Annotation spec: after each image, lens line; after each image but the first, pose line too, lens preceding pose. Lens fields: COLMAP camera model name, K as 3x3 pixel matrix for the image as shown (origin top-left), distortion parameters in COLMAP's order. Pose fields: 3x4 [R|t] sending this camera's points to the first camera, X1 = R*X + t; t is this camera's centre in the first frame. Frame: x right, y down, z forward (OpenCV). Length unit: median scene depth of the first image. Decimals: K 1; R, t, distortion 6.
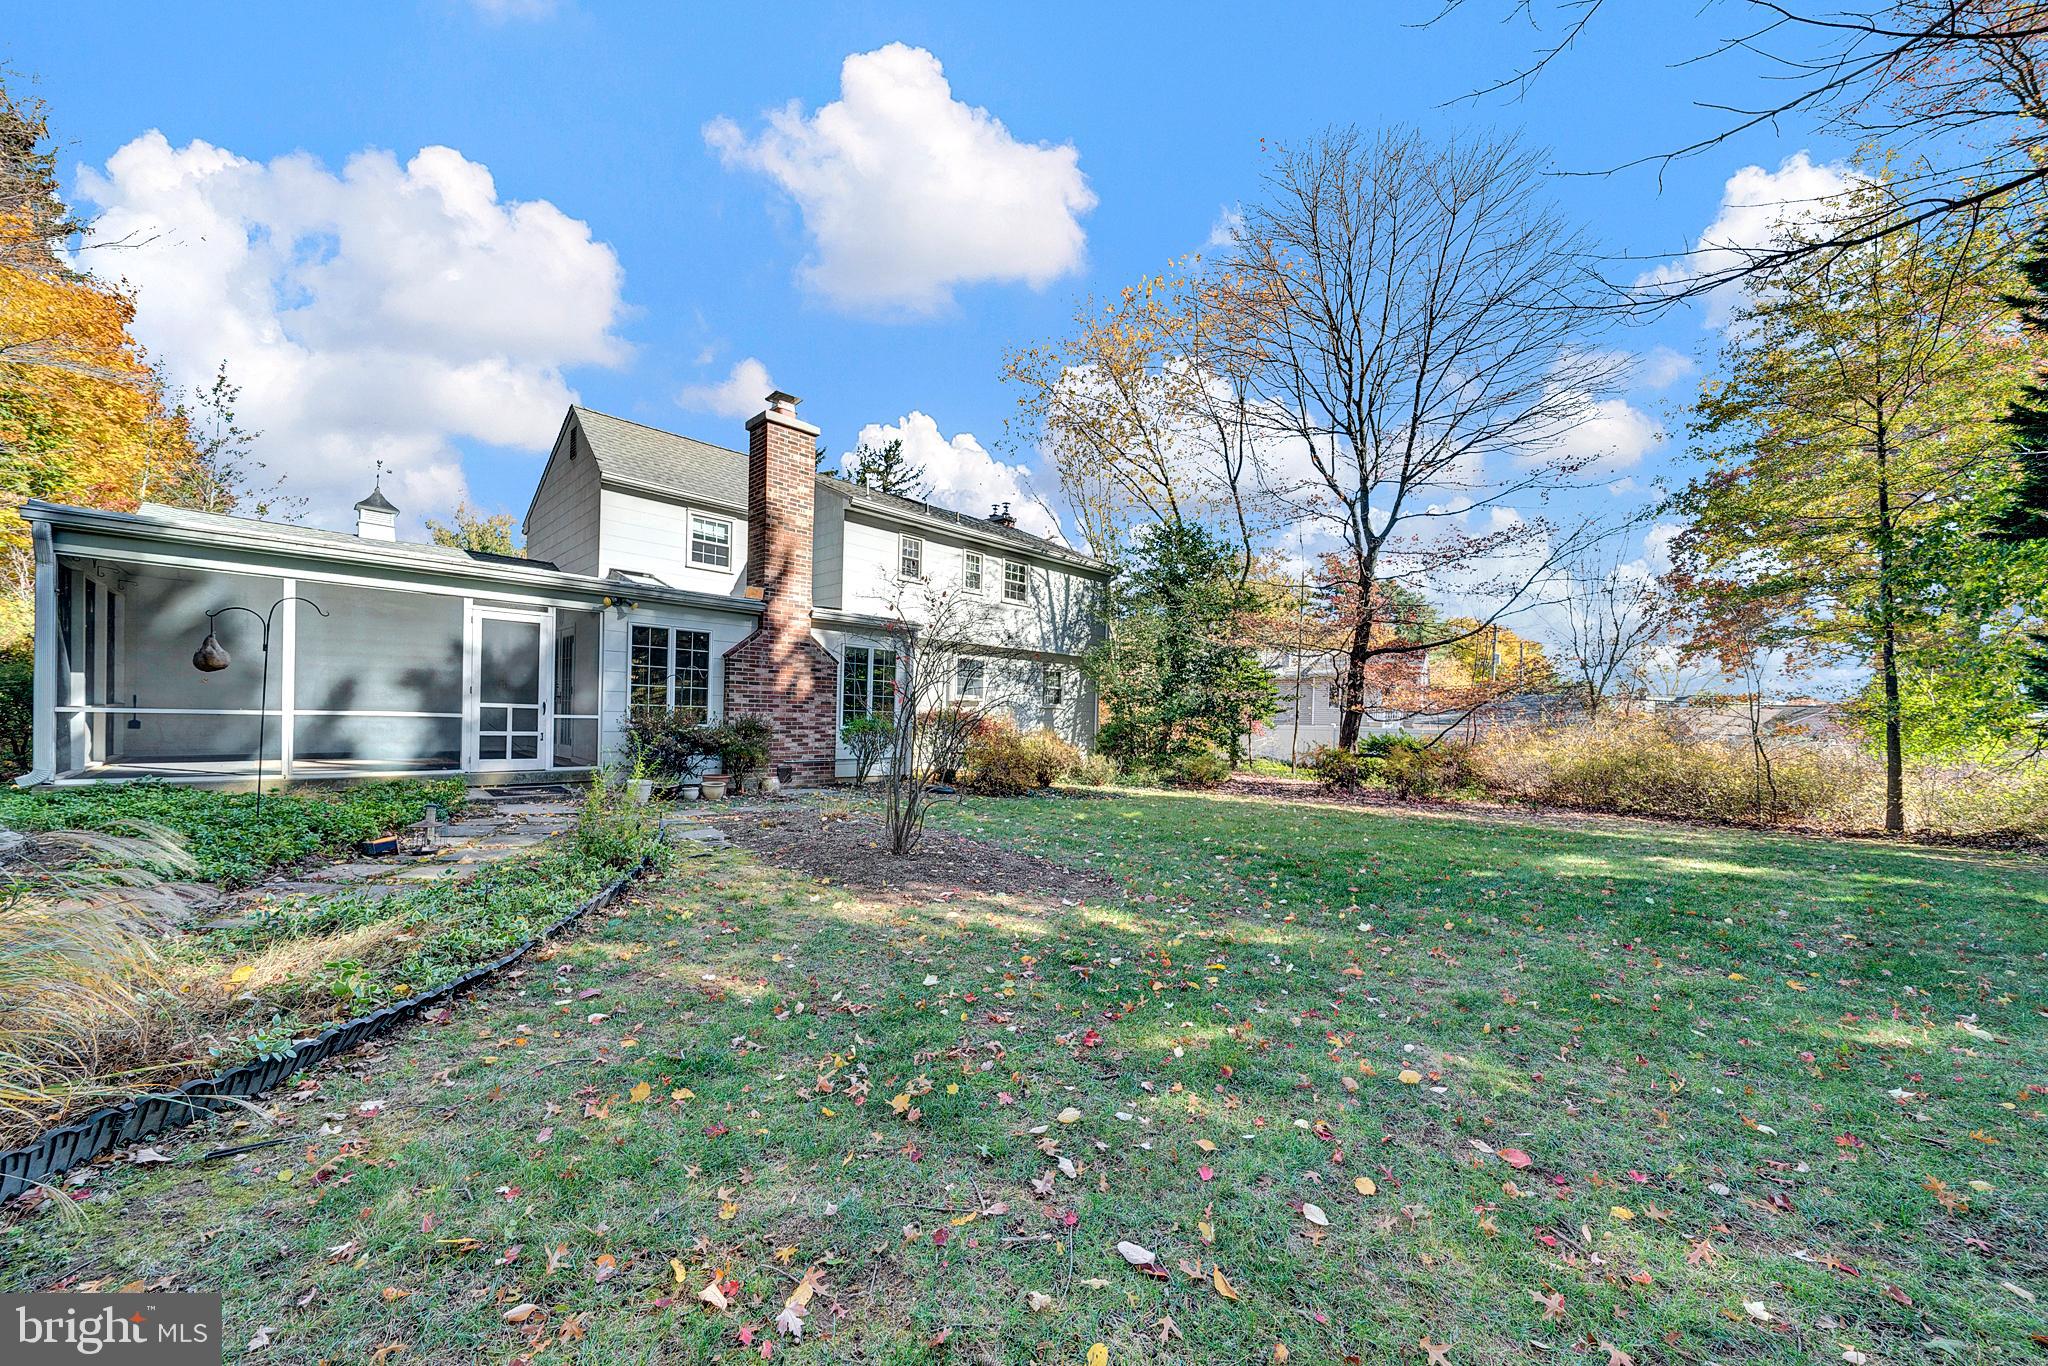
lens RADIAL K [[718.9, 0, 1023.9], [0, 718.9, 730.5], [0, 0, 1]] dist [-0.004303, -0.000334]
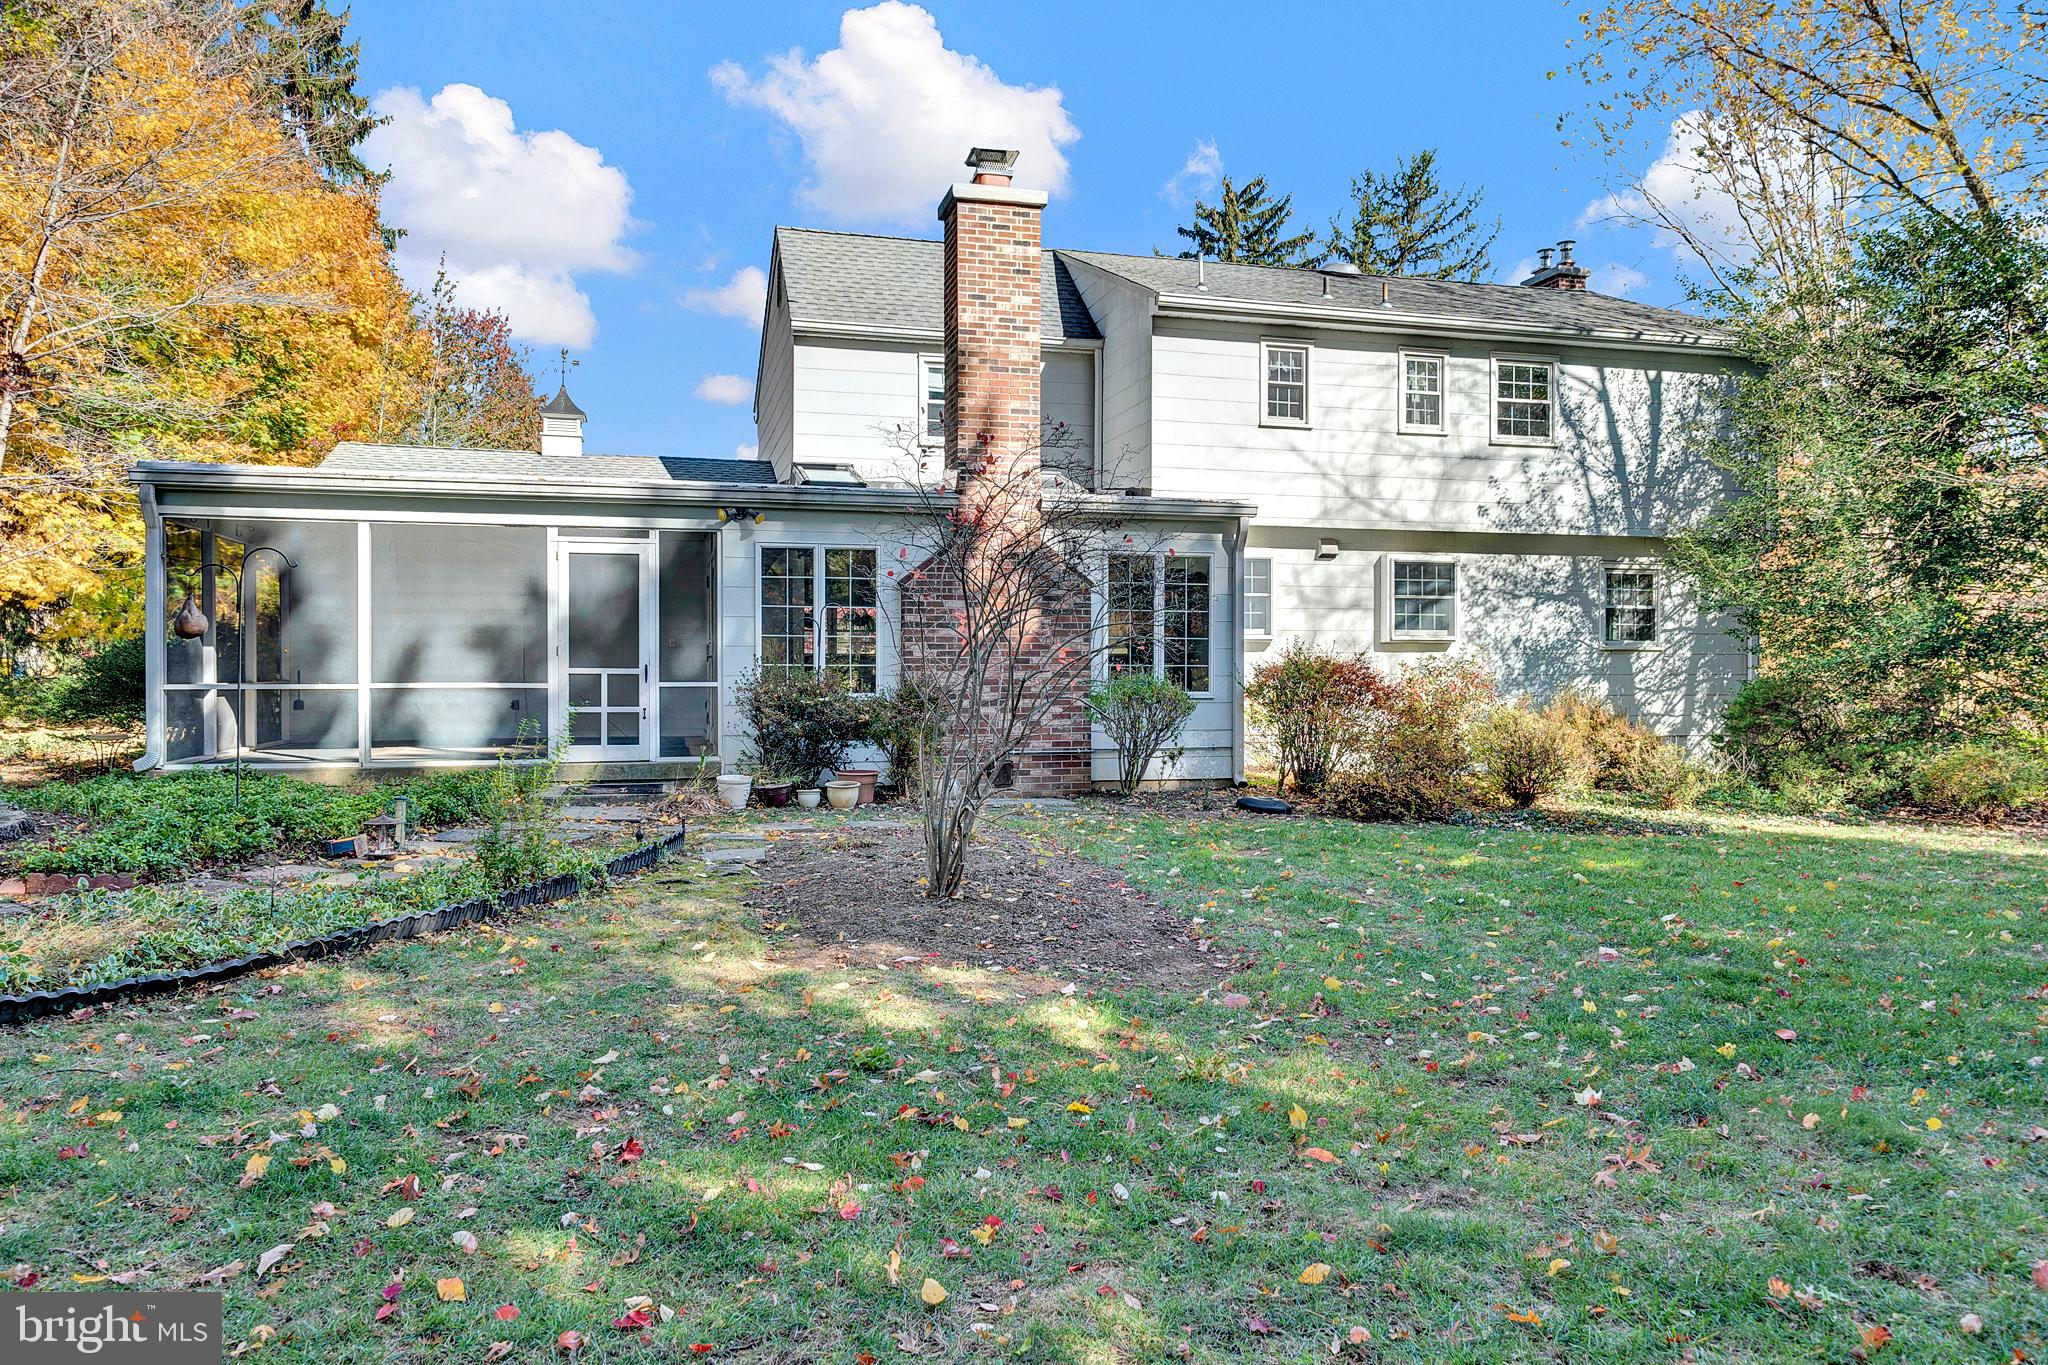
lens RADIAL K [[1336.1, 0, 1024.4], [0, 1336.1, 685.8], [0, 0, 1]] dist [-0.007304, 0.000022]
pose [[0.869872, -0.021467, -0.492811, 0.211834], [0.013725, 0.999719, -0.019320, 0.008102], [0.493087, 0.010042, 0.869922, 0.028251]]
